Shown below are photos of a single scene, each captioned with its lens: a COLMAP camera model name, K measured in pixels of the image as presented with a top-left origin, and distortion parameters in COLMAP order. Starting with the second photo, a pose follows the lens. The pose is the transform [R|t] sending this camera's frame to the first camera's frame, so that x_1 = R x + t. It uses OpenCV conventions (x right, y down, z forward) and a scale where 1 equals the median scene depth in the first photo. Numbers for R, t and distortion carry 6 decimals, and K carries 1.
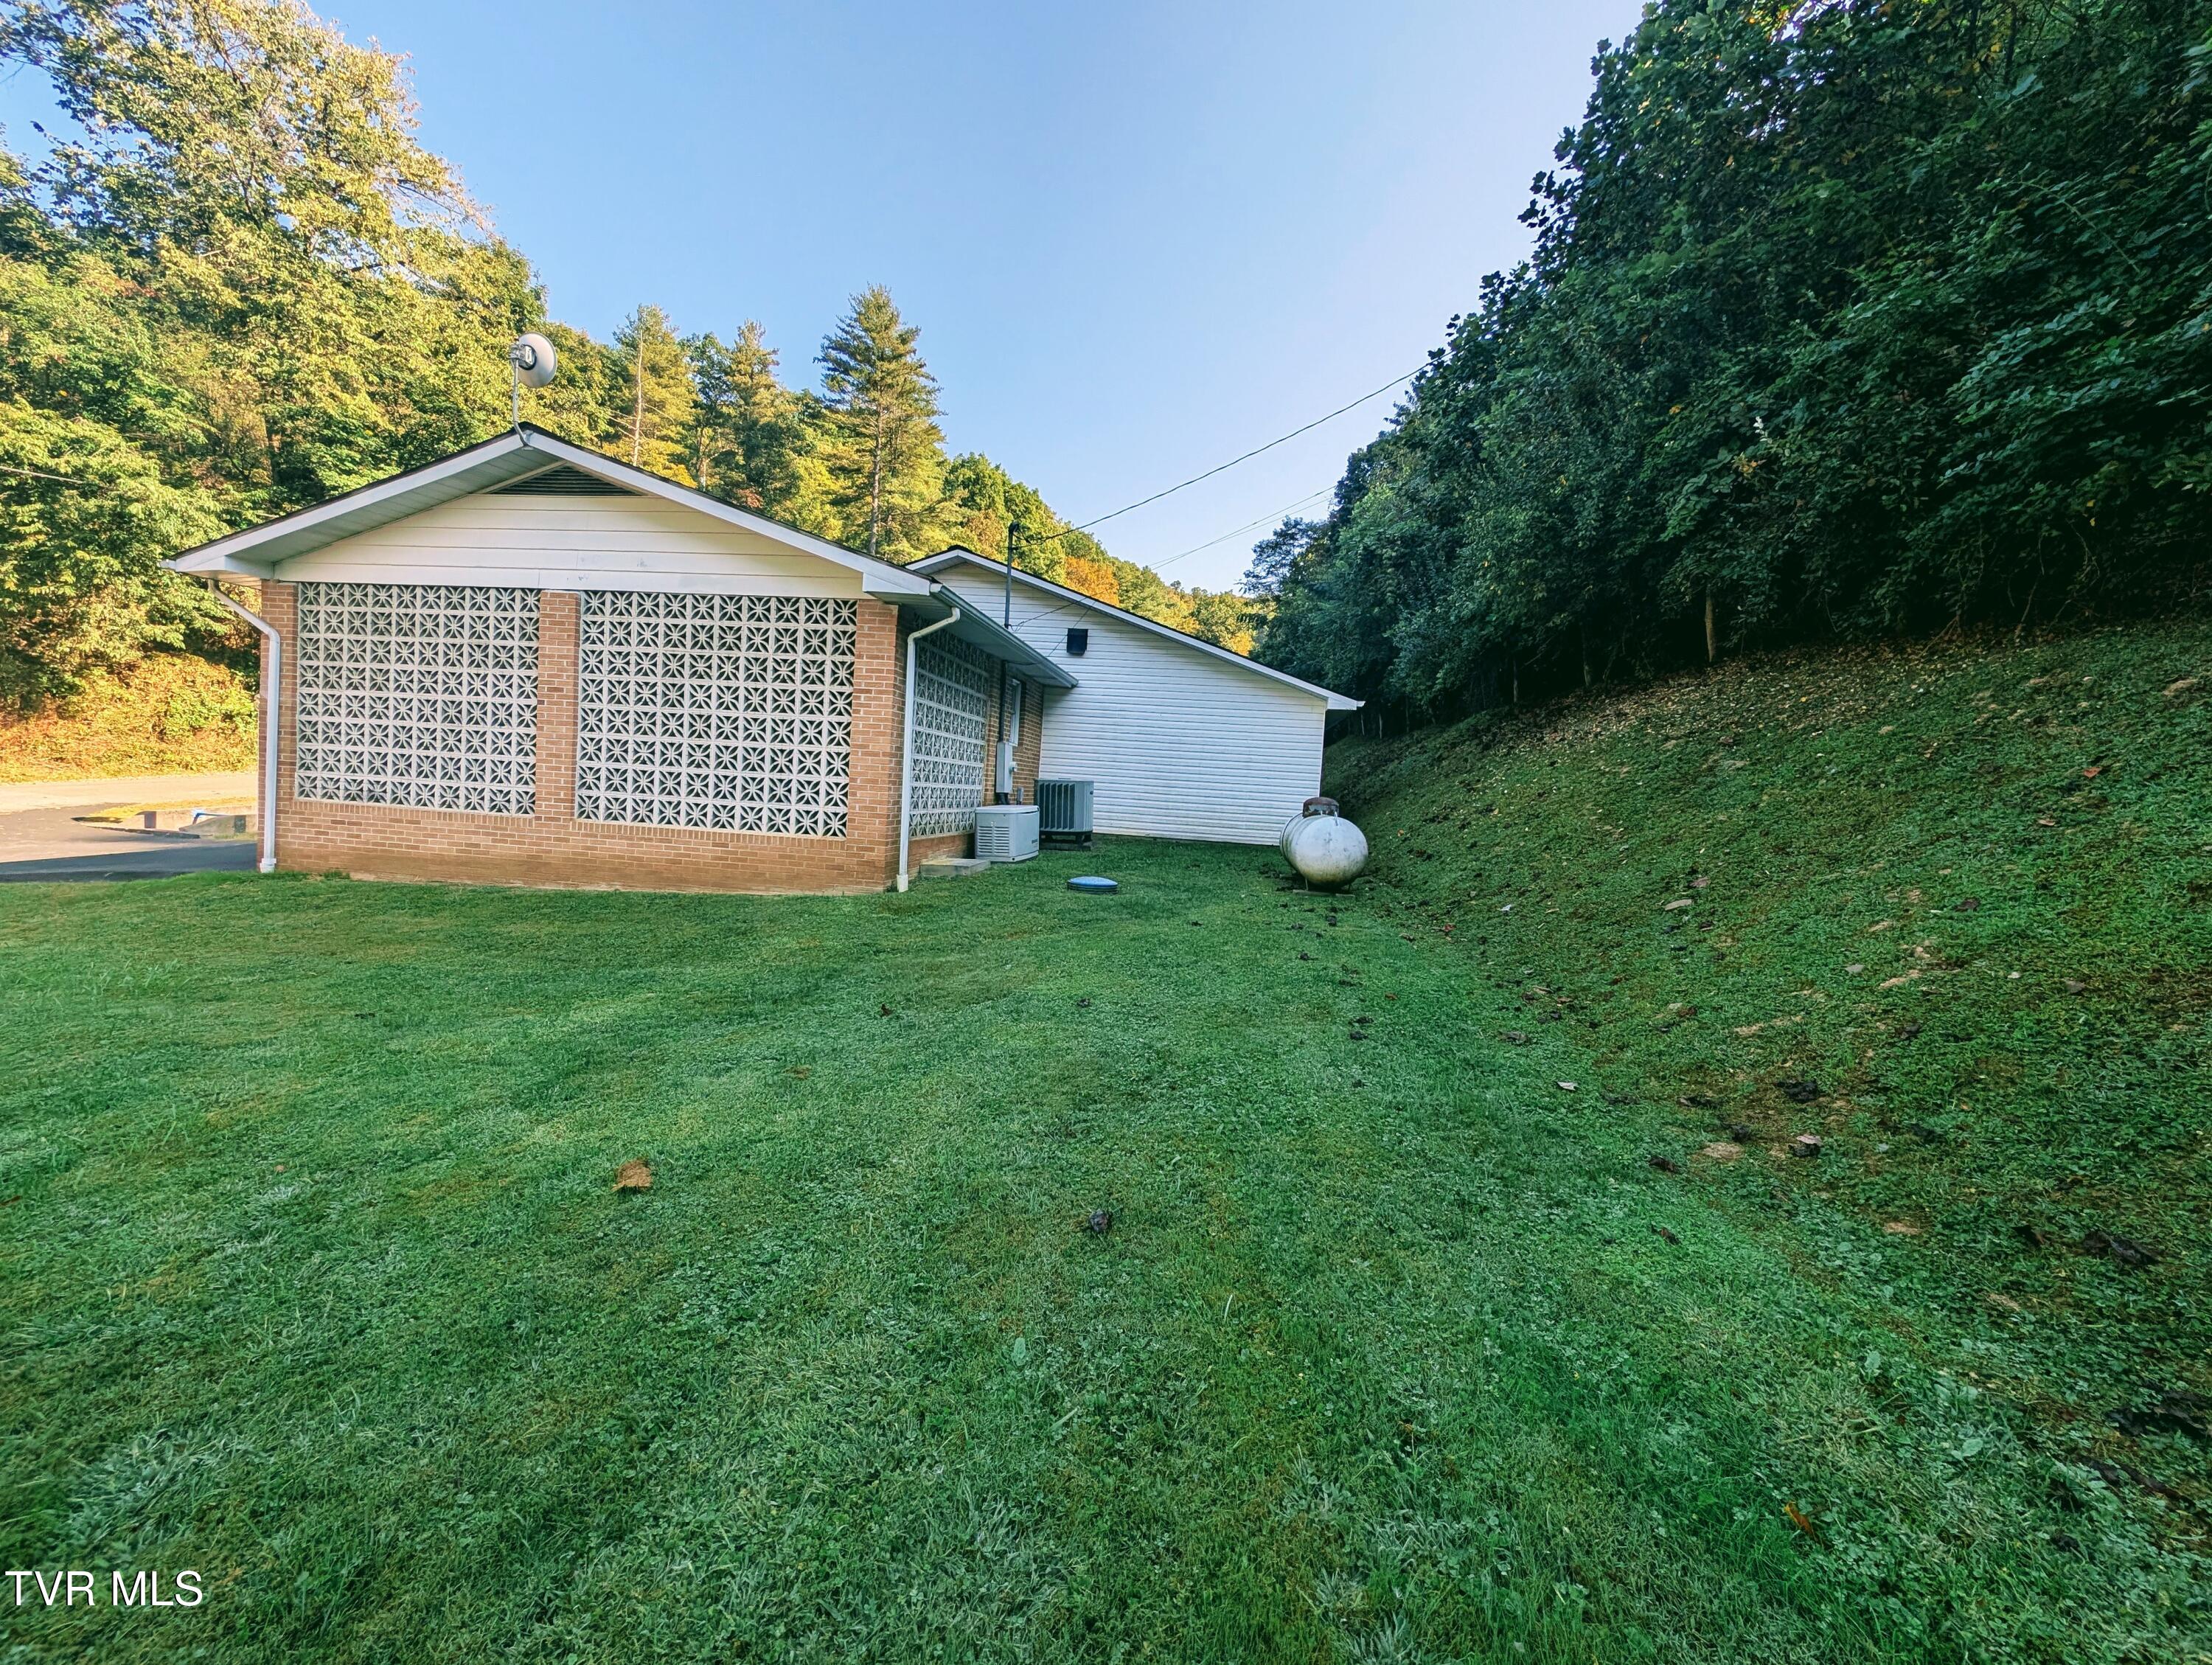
lens RADIAL K [[839.1, 0, 1100.5], [0, 839.1, 827.9], [0, 0, 1]] dist [-0.001522, -0.000452]
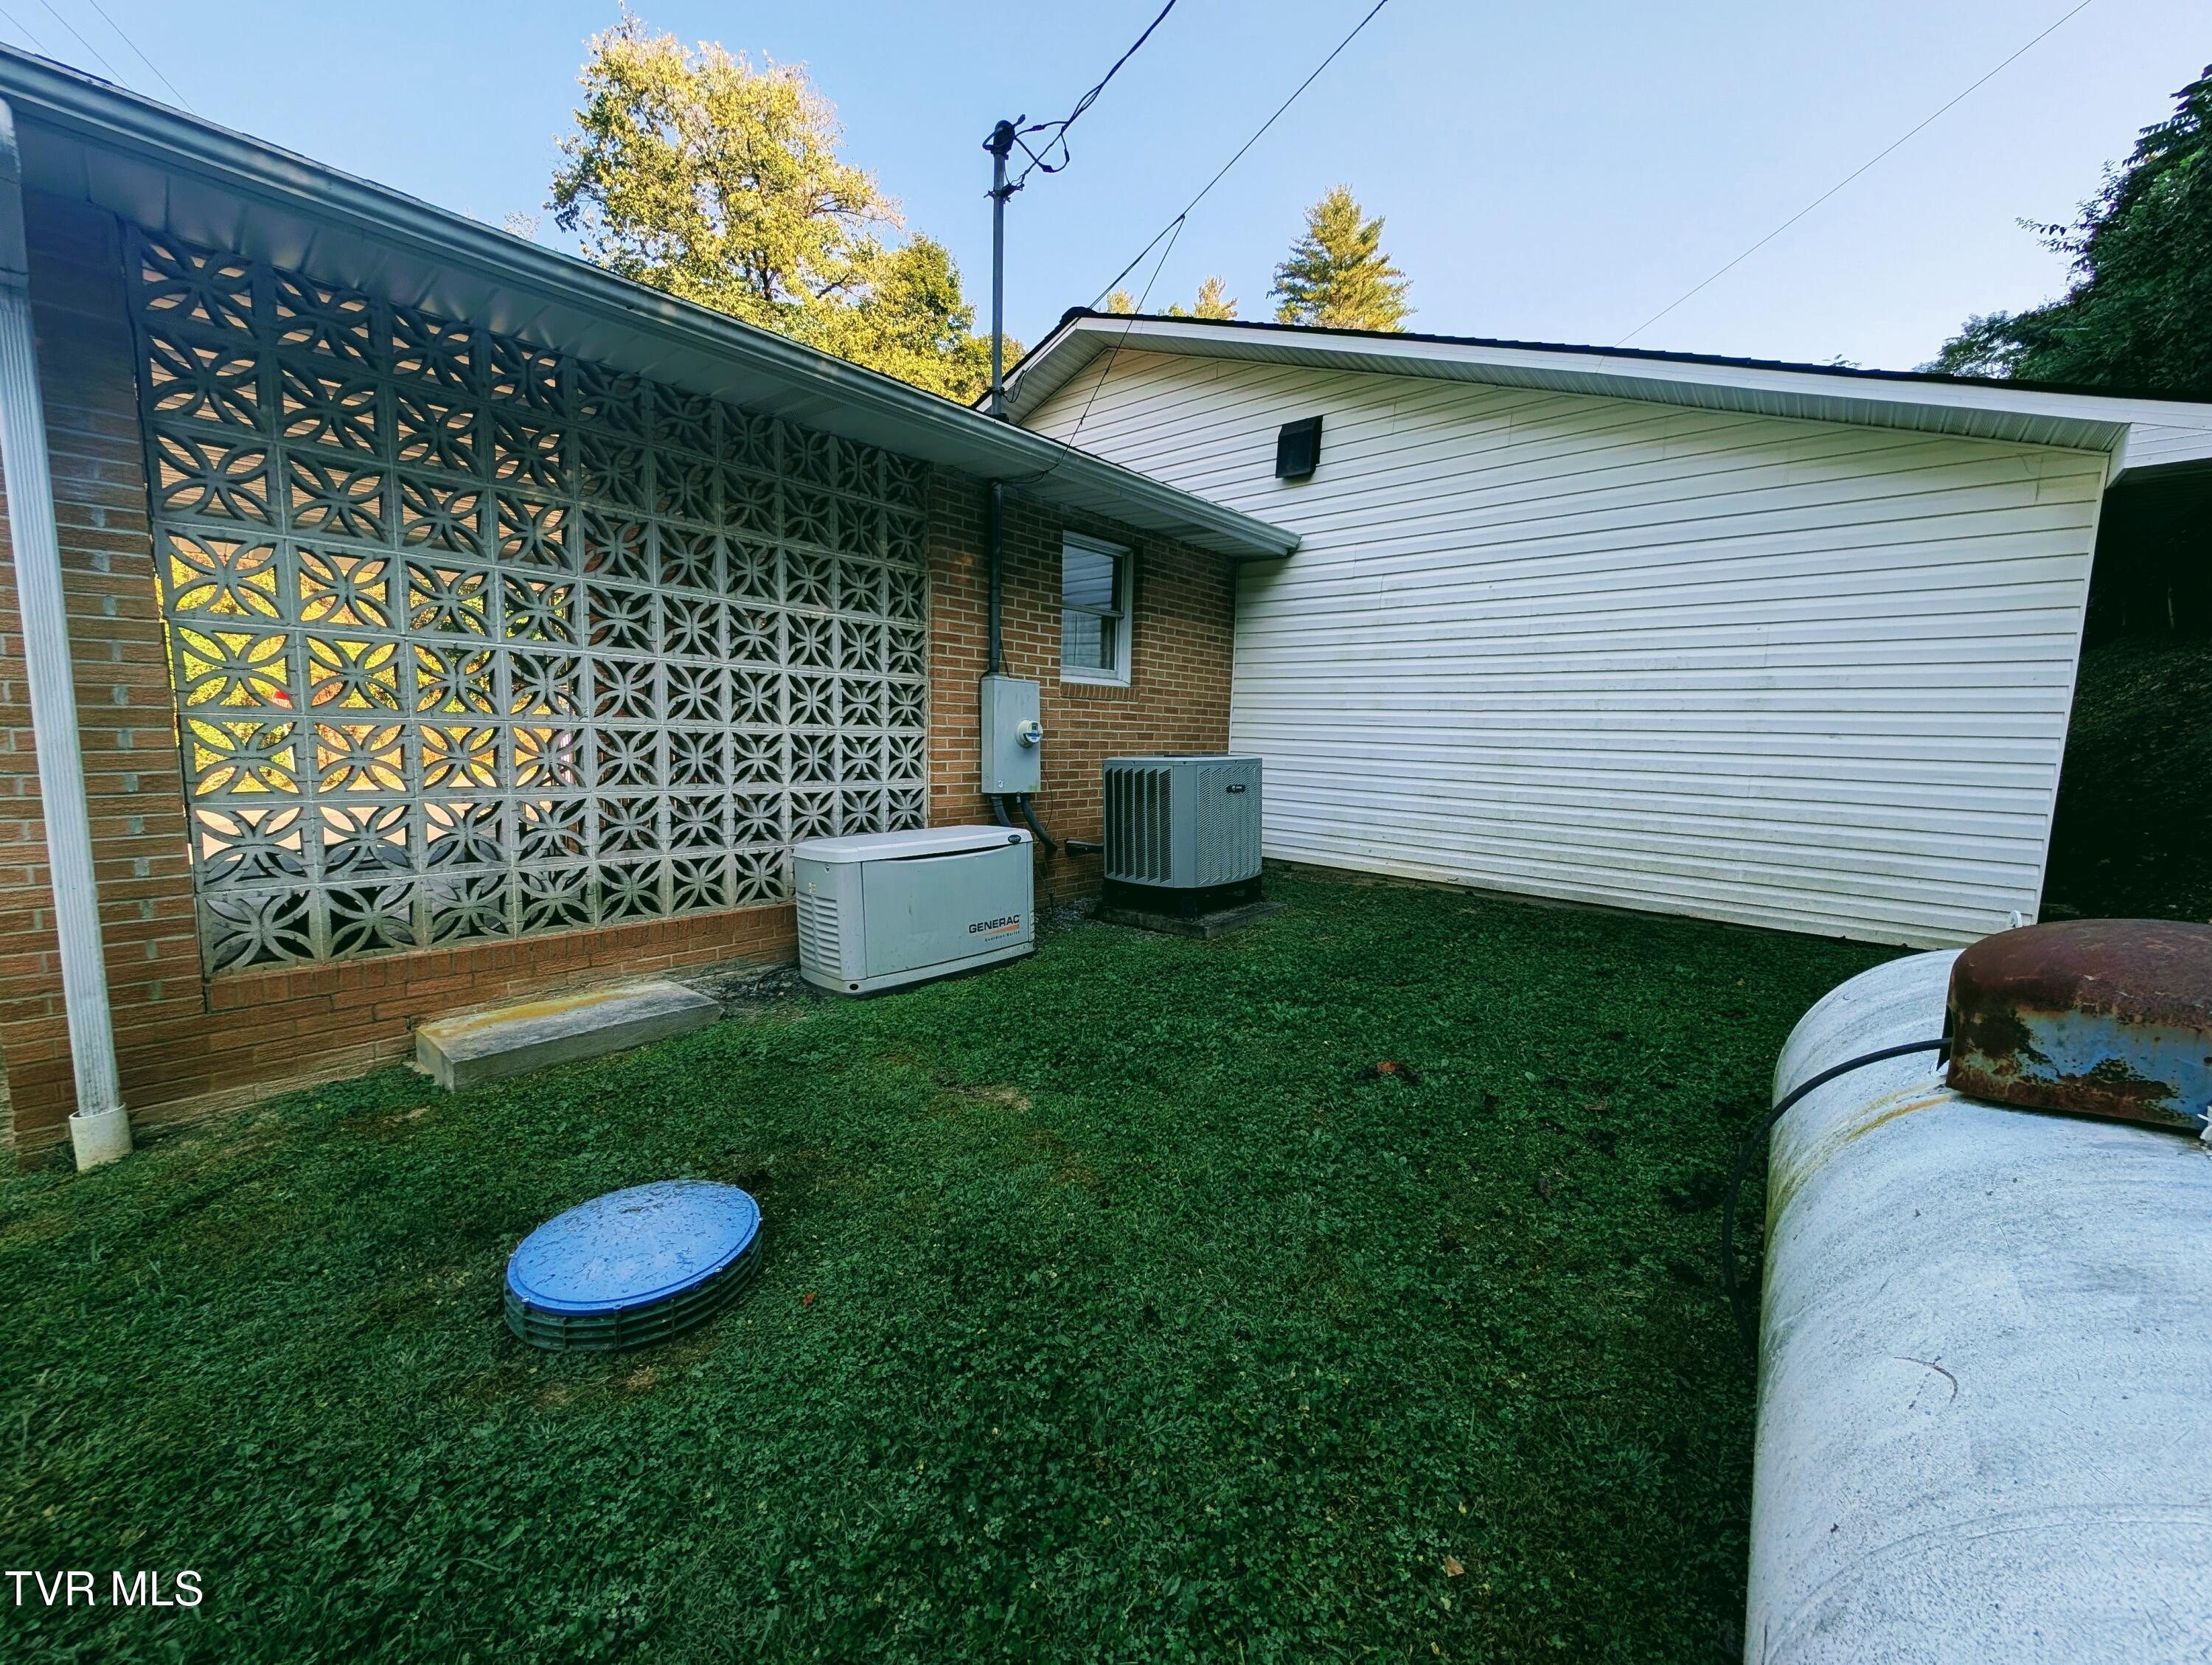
lens RADIAL K [[839.1, 0, 1100.5], [0, 839.1, 827.9], [0, 0, 1]] dist [-0.001522, -0.000452]
pose [[0.837991, 0.023652, -0.545172, 0.024496], [-0.000774, 0.999111, 0.042155, -0.006405], [0.545684, -0.034904, 0.837264, 0.099716]]
